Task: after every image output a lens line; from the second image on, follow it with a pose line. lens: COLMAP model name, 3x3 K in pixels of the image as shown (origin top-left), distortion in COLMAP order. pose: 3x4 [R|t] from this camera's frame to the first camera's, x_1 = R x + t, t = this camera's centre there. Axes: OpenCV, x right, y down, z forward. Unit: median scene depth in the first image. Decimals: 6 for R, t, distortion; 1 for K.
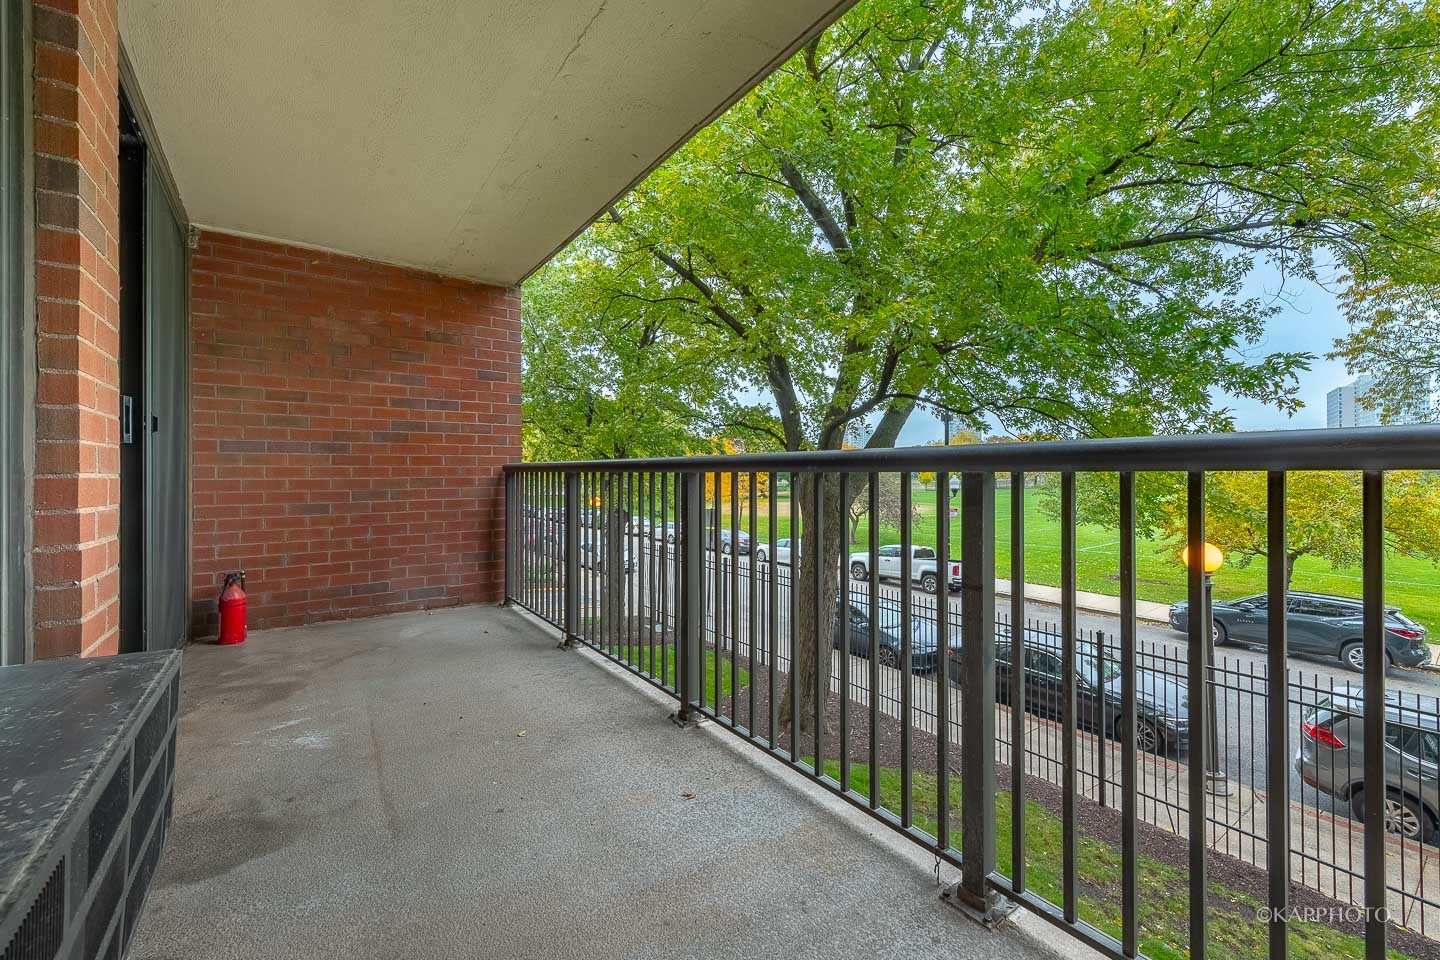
lens RADIAL K [[561.5, 0, 739.9], [0, 561.5, 473.2], [0, 0, 1]] dist [0.005505, -0.000867]
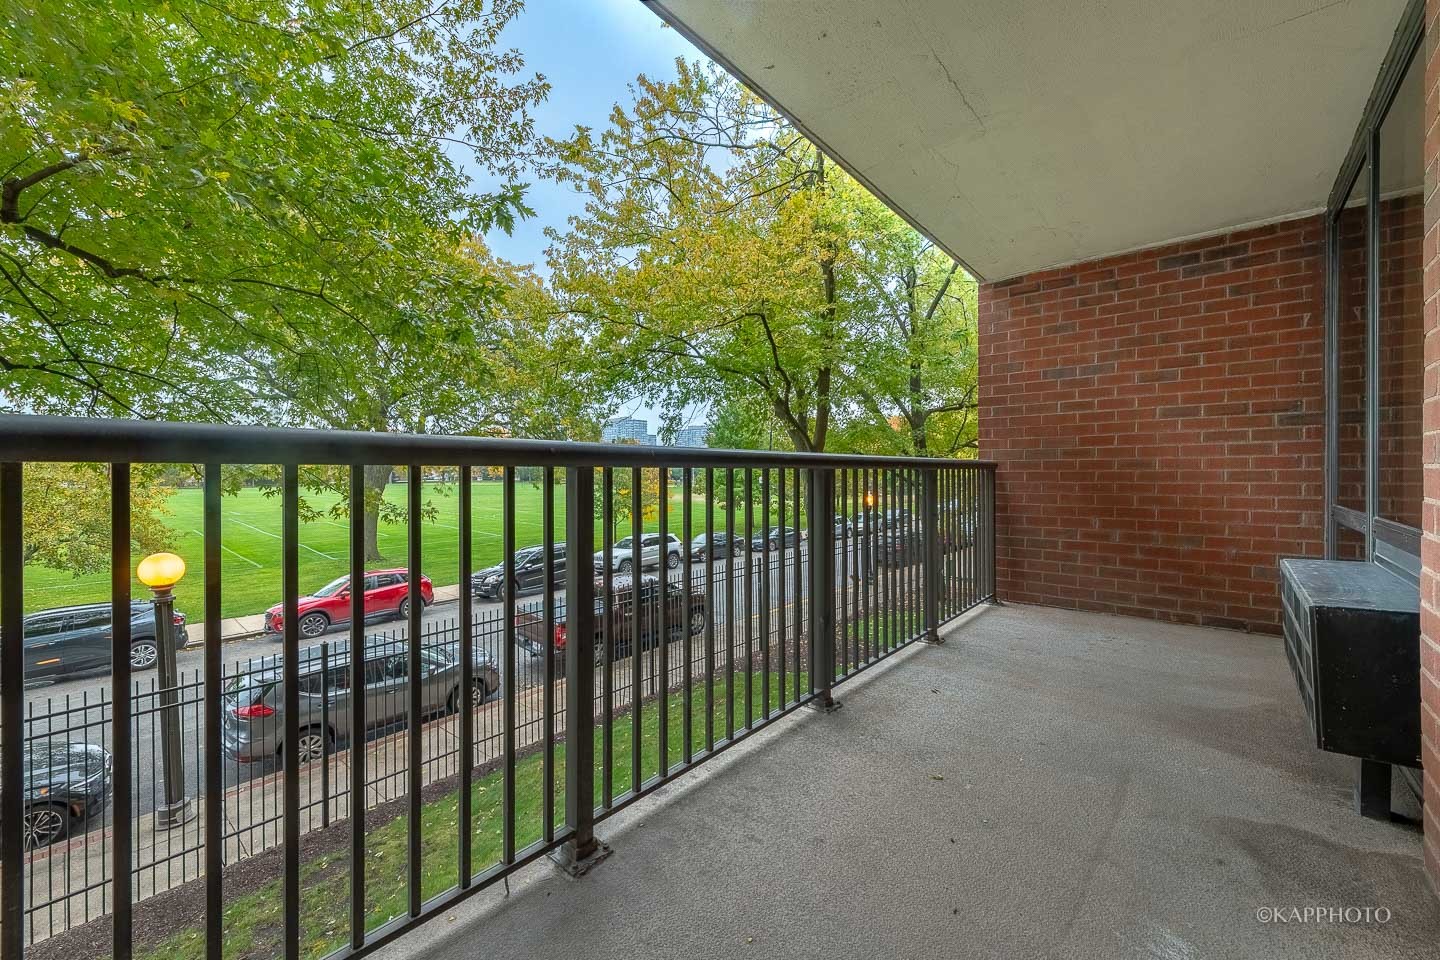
lens RADIAL K [[561.5, 0, 739.9], [0, 561.5, 473.2], [0, 0, 1]] dist [0.005505, -0.000867]
pose [[-0.195791, -0.003004, 0.980641, -0.809058], [0.007266, 0.999963, 0.004513, 0.003084], [-0.980619, 0.008009, -0.195762, 1.018090]]
